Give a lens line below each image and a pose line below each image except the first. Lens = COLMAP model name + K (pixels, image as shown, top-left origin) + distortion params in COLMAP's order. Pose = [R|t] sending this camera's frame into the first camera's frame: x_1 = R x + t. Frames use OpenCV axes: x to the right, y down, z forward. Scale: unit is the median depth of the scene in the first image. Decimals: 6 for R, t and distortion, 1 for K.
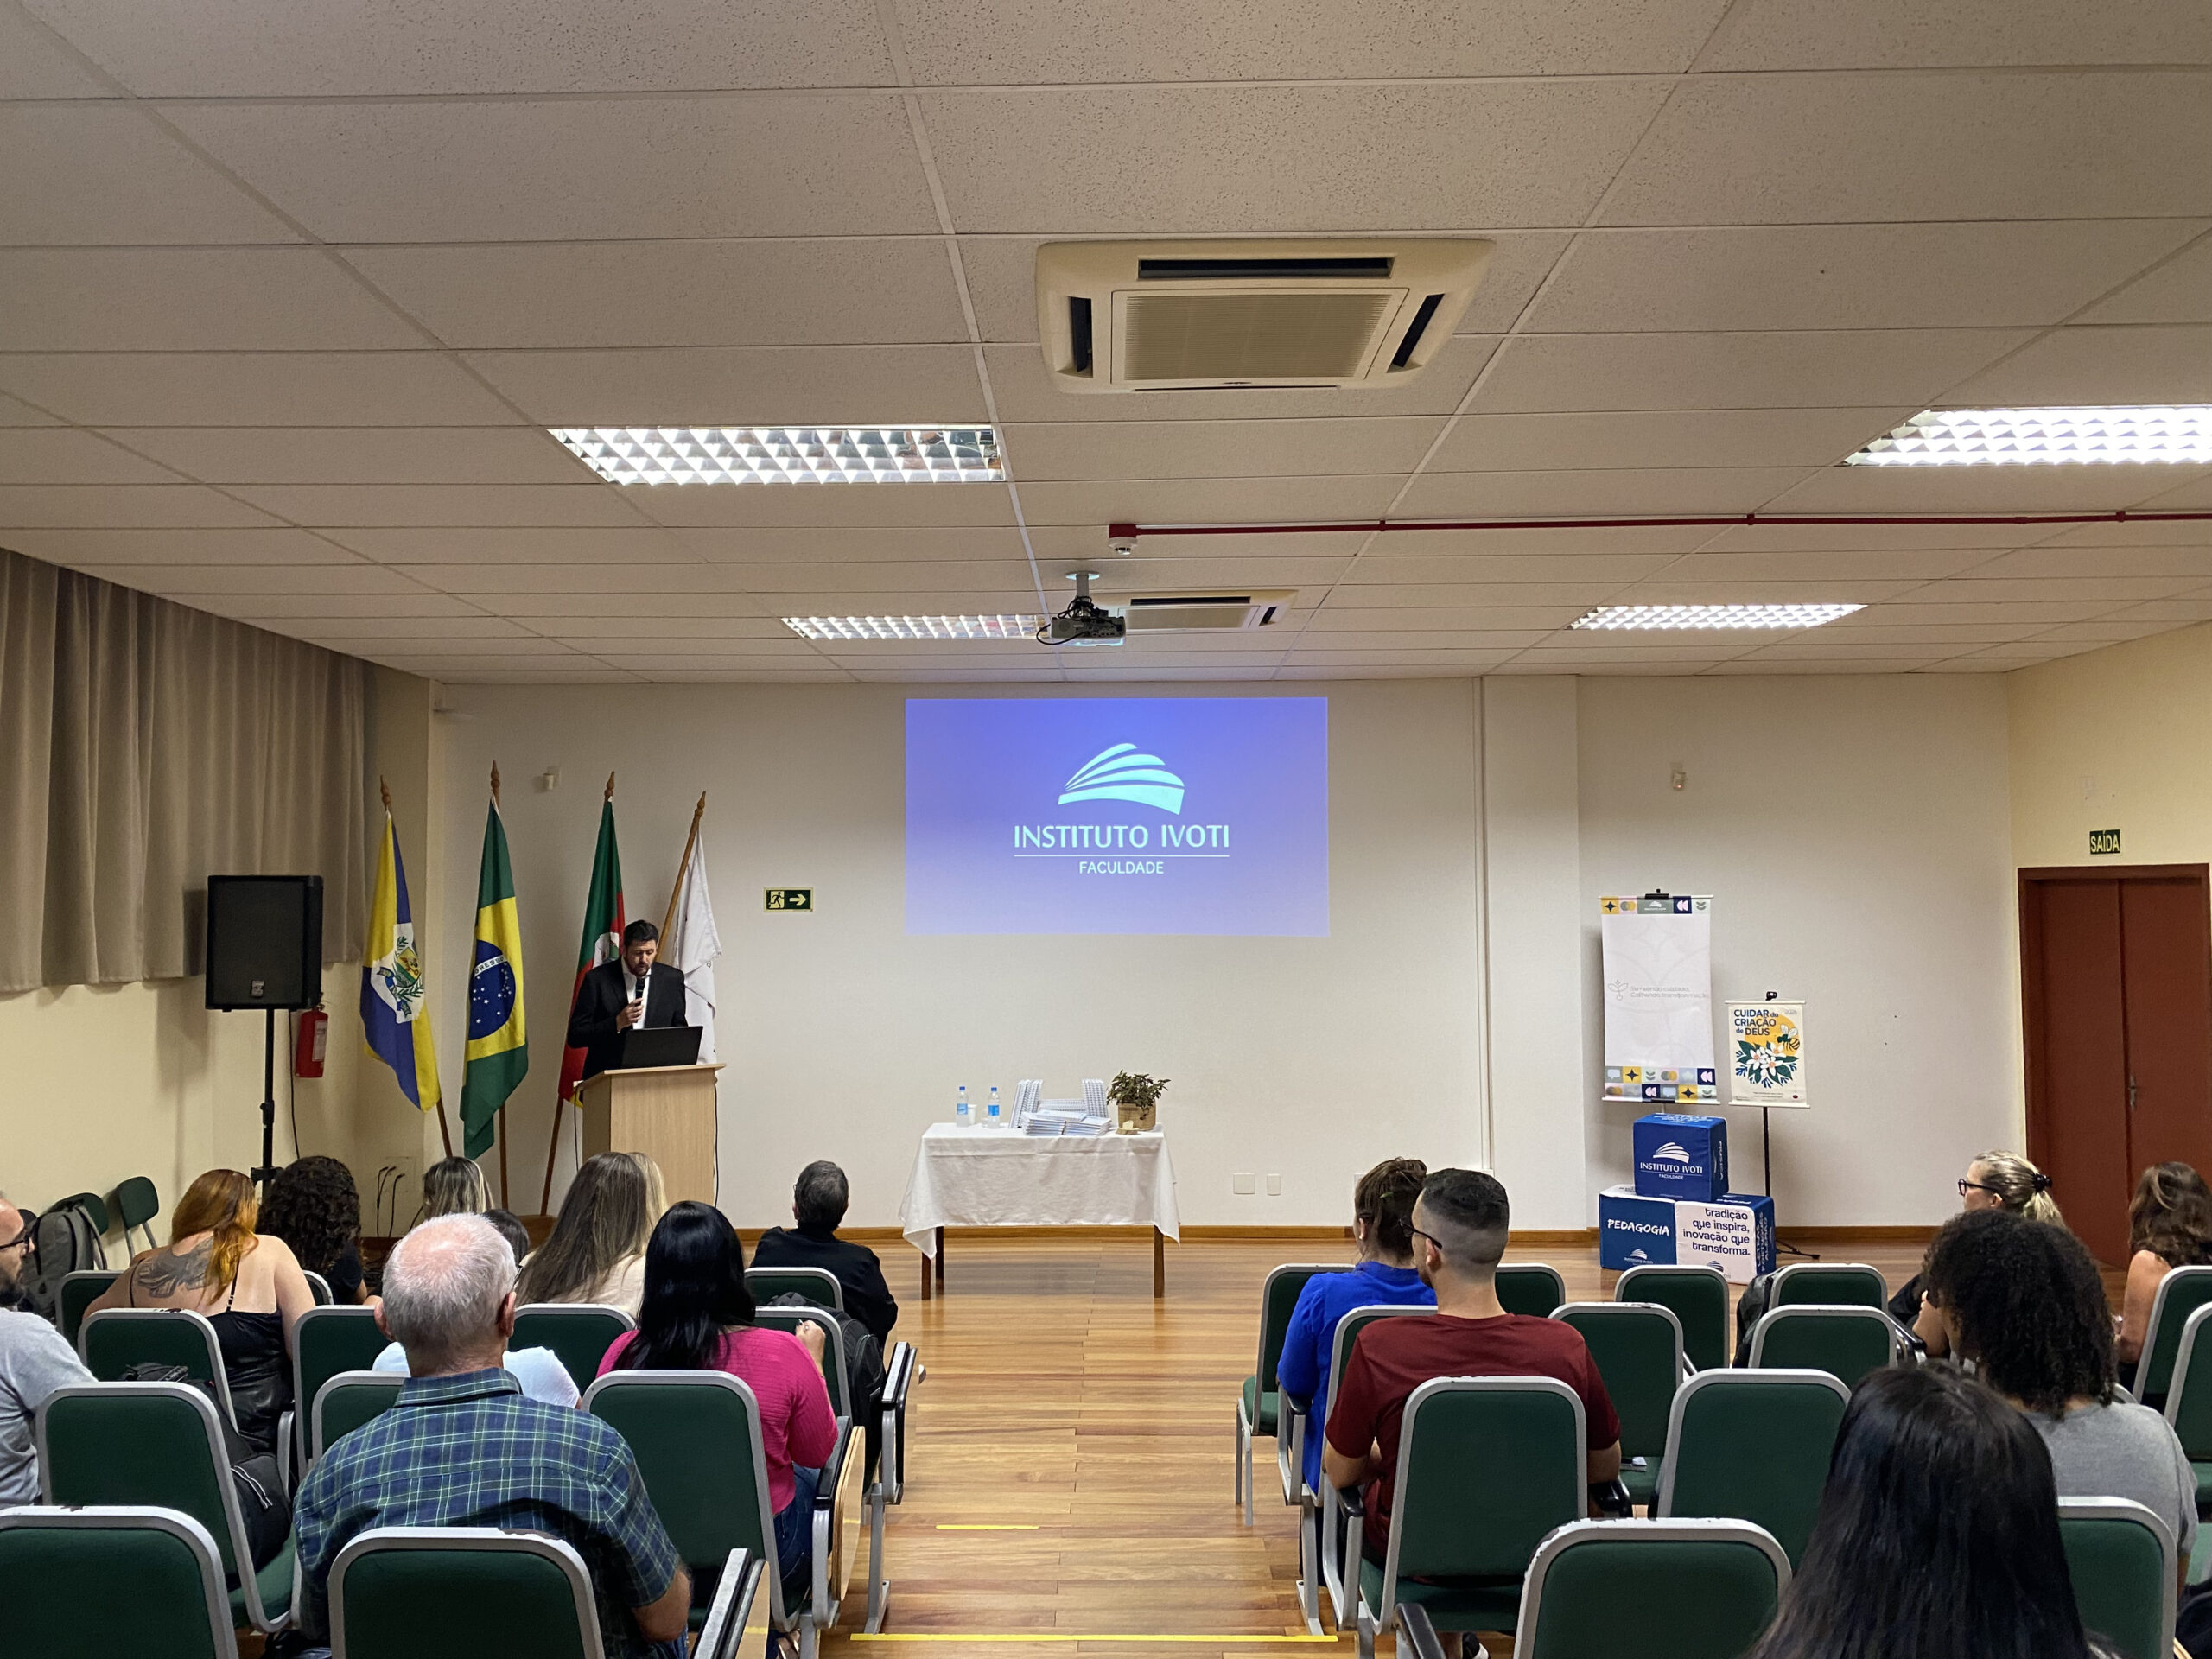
lens RADIAL K [[1681.3, 0, 1106.0], [0, 1681.3, 829.5], [0, 0, 1]] dist [0.057315, -0.066158]
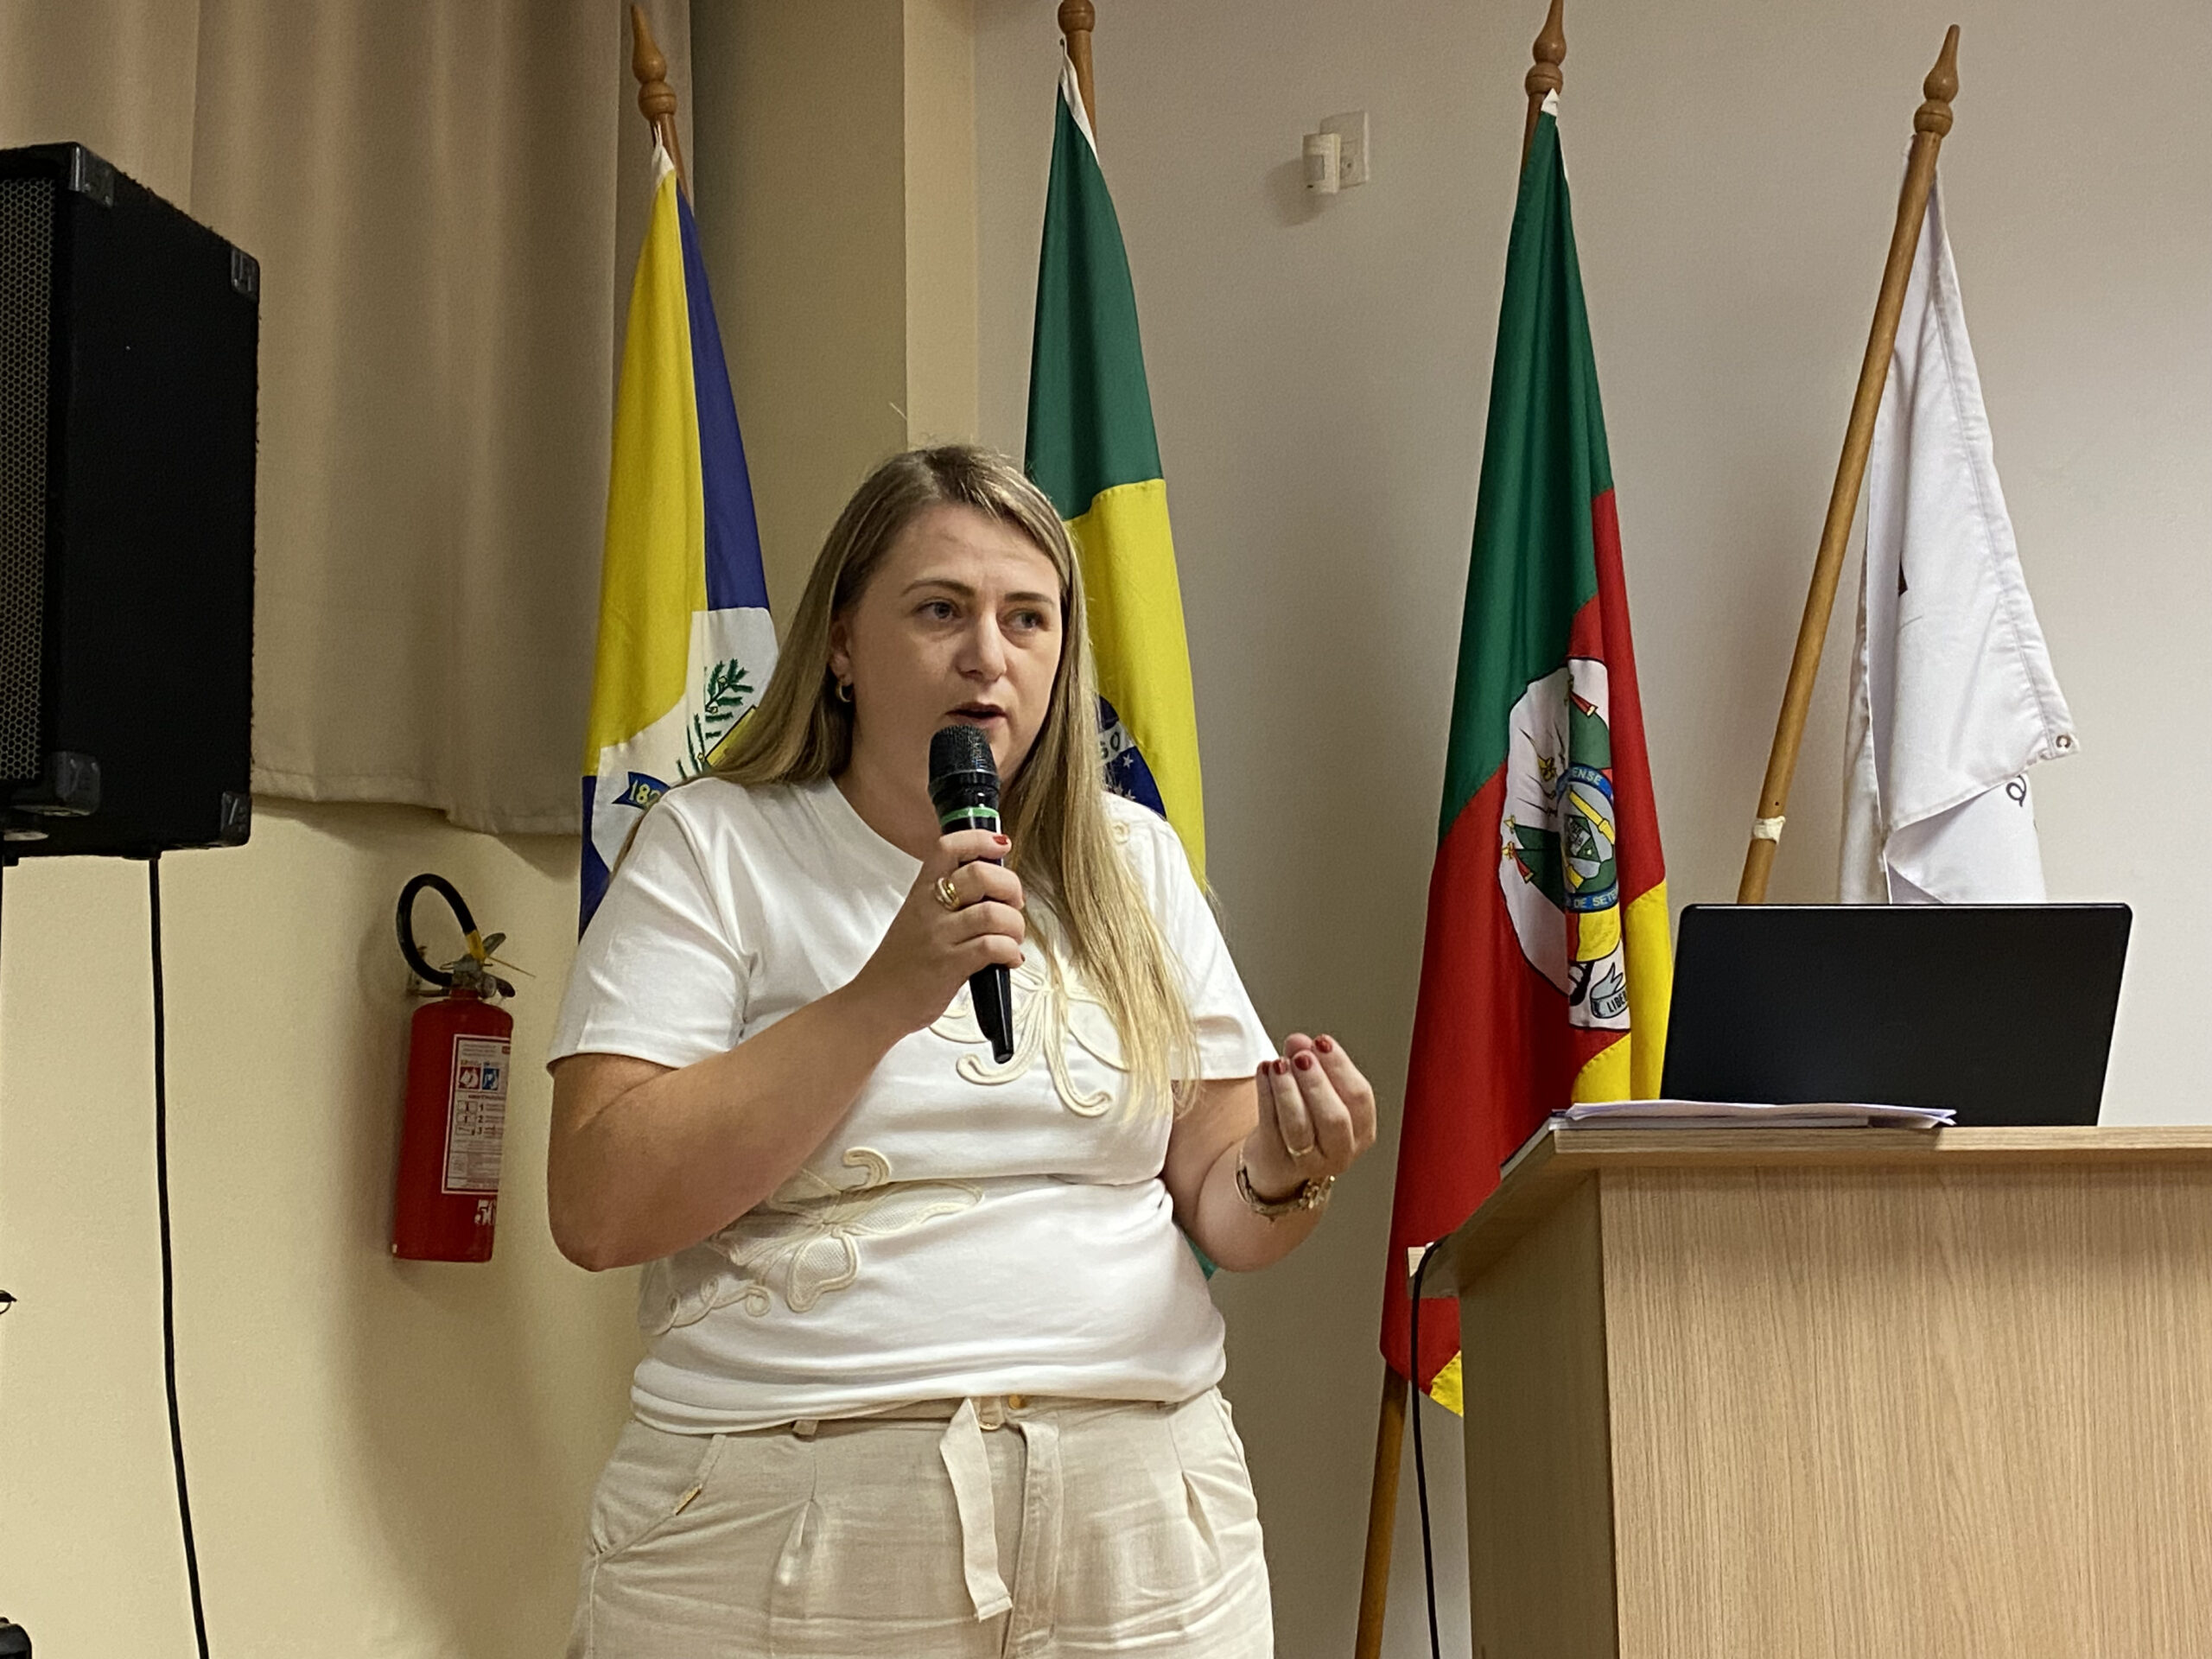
lens RADIAL K [[2997.9, 0, 1106.0], [0, 2997.9, 829.5], [0, 0, 1]] dist [0.031457, -0.002747]
pose [[0.901988, -0.054903, -0.428256, -0.188273], [0.027349, 0.997156, -0.070234, 0.117433], [0.430894, 0.051638, 0.900924, 0.644640]]
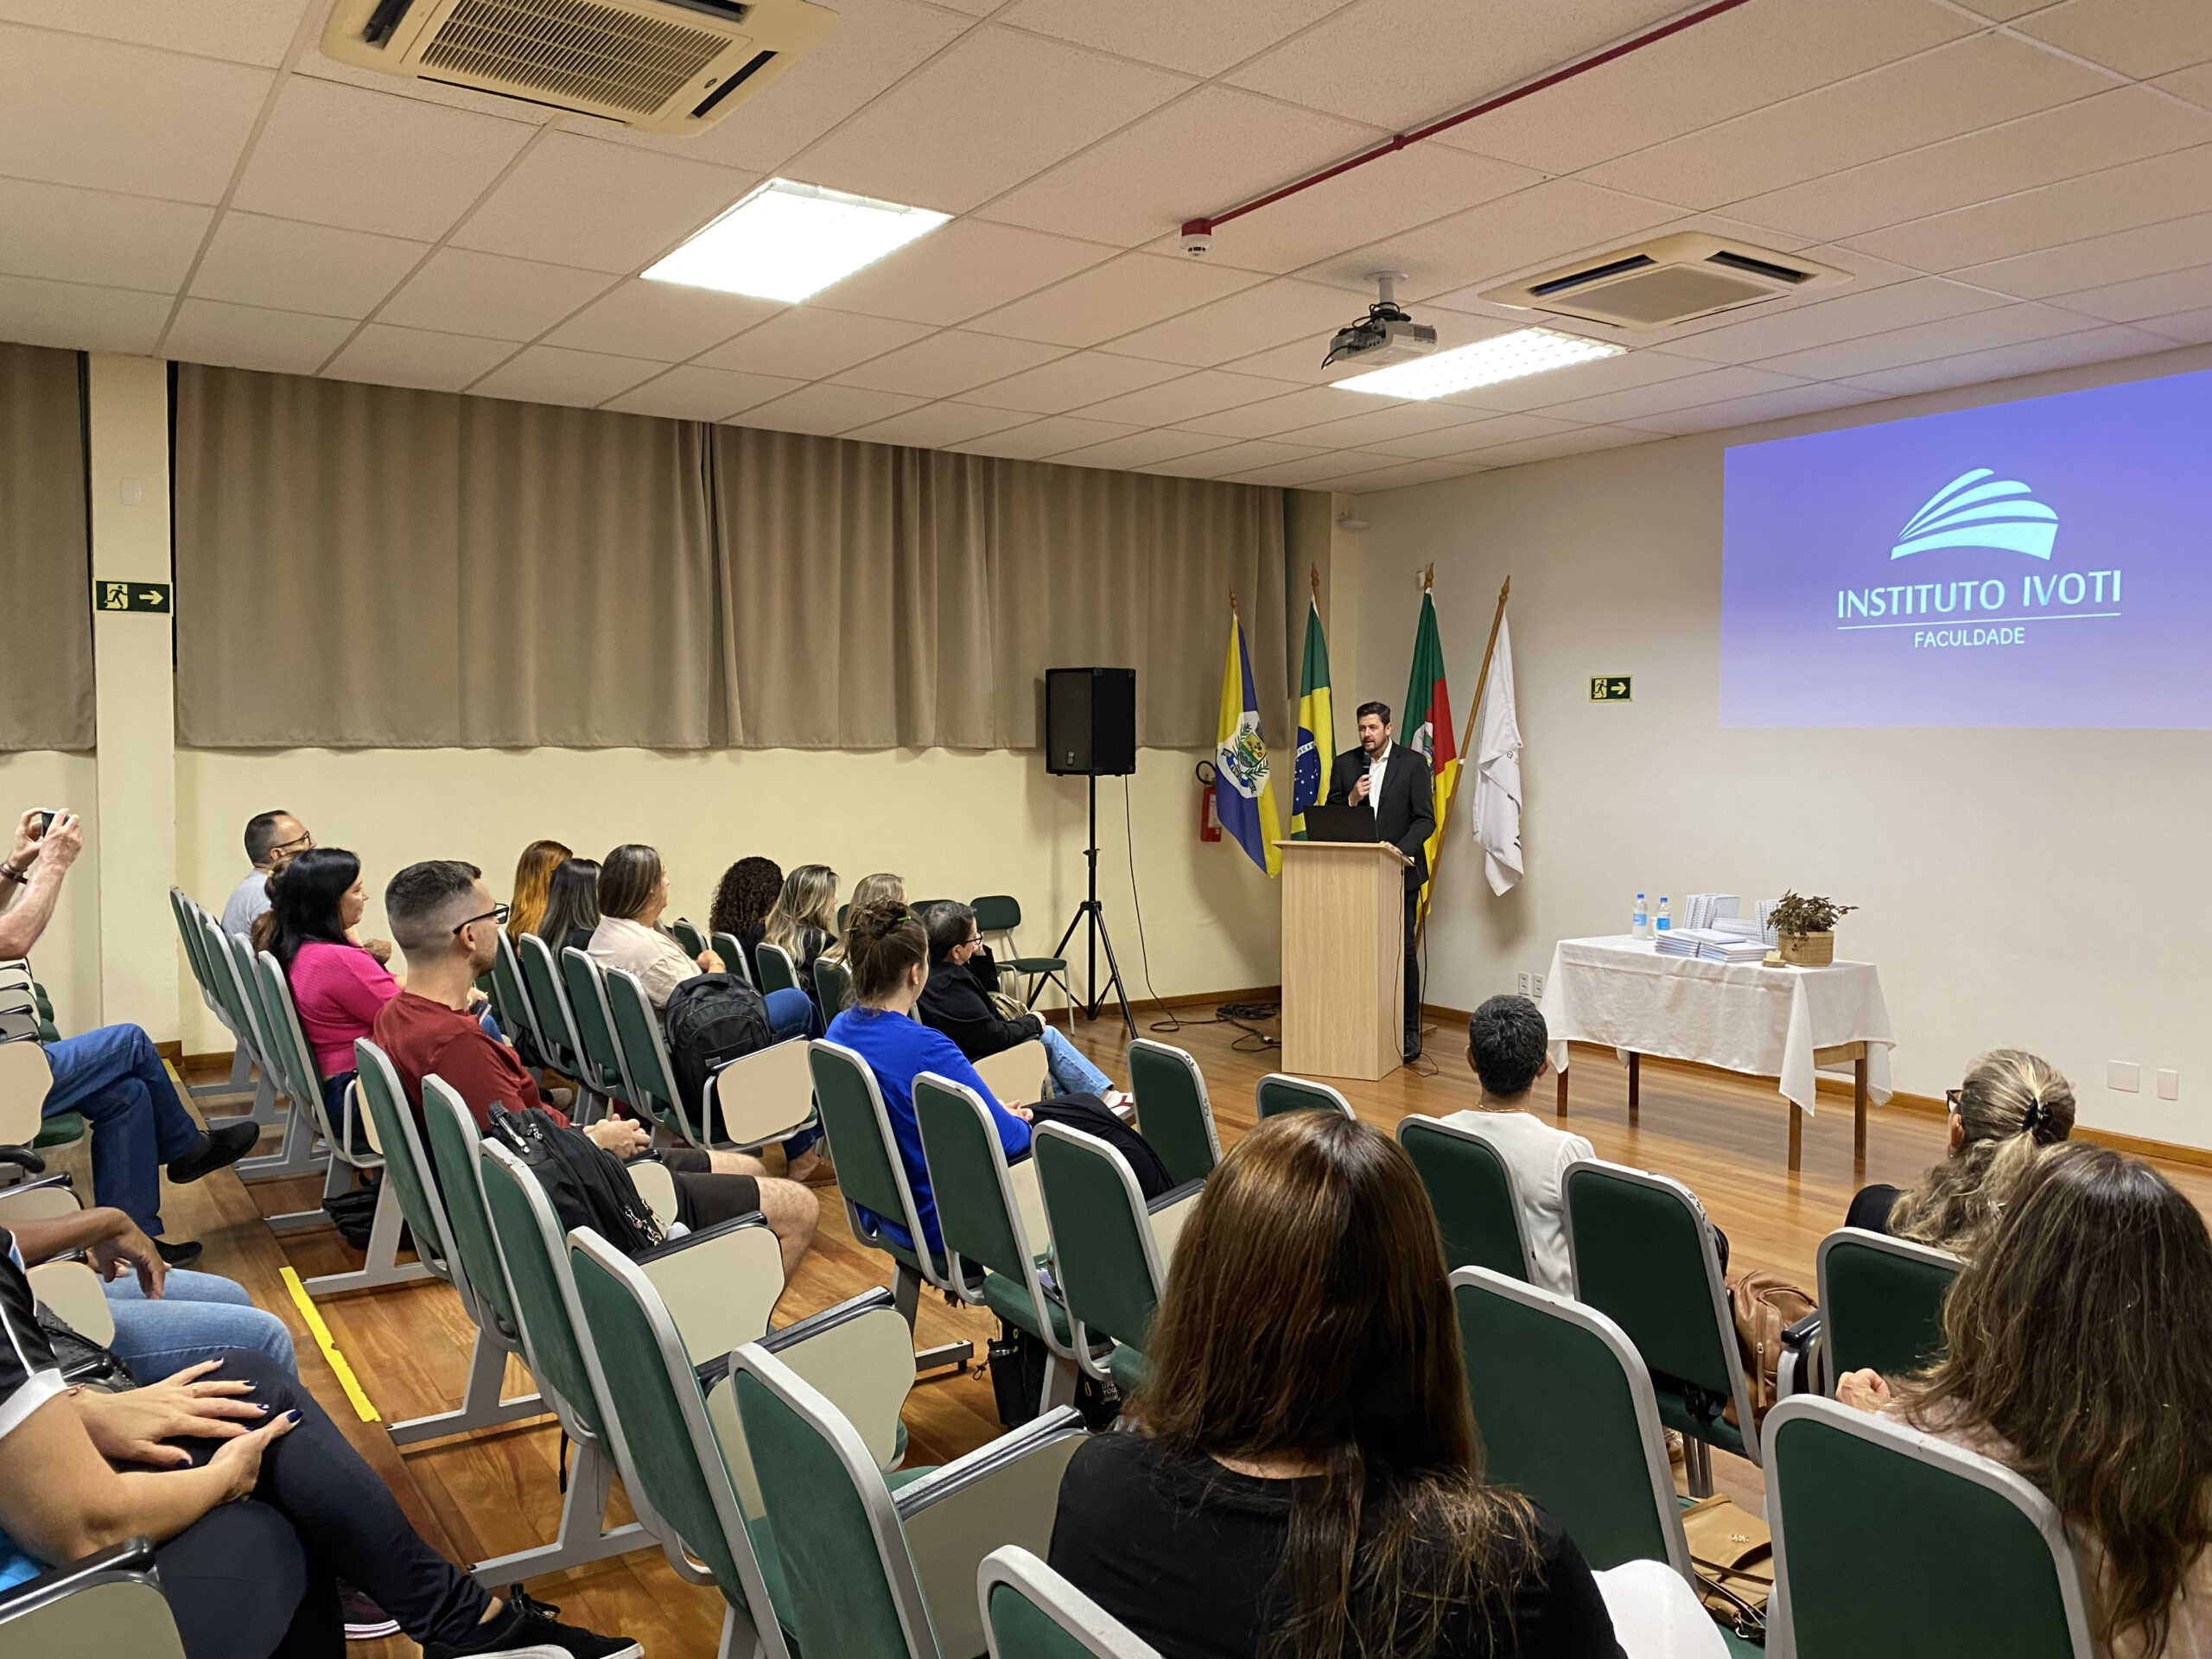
lens RADIAL K [[1681.3, 0, 1106.0], [0, 1681.3, 829.5], [0, 0, 1]] dist [0.057315, -0.066158]
pose [[0.559019, 0.051942, -0.827526, 0.477914], [0.028536, 0.996239, 0.081809, 0.039137], [0.828664, -0.069347, 0.555435, 0.281342]]
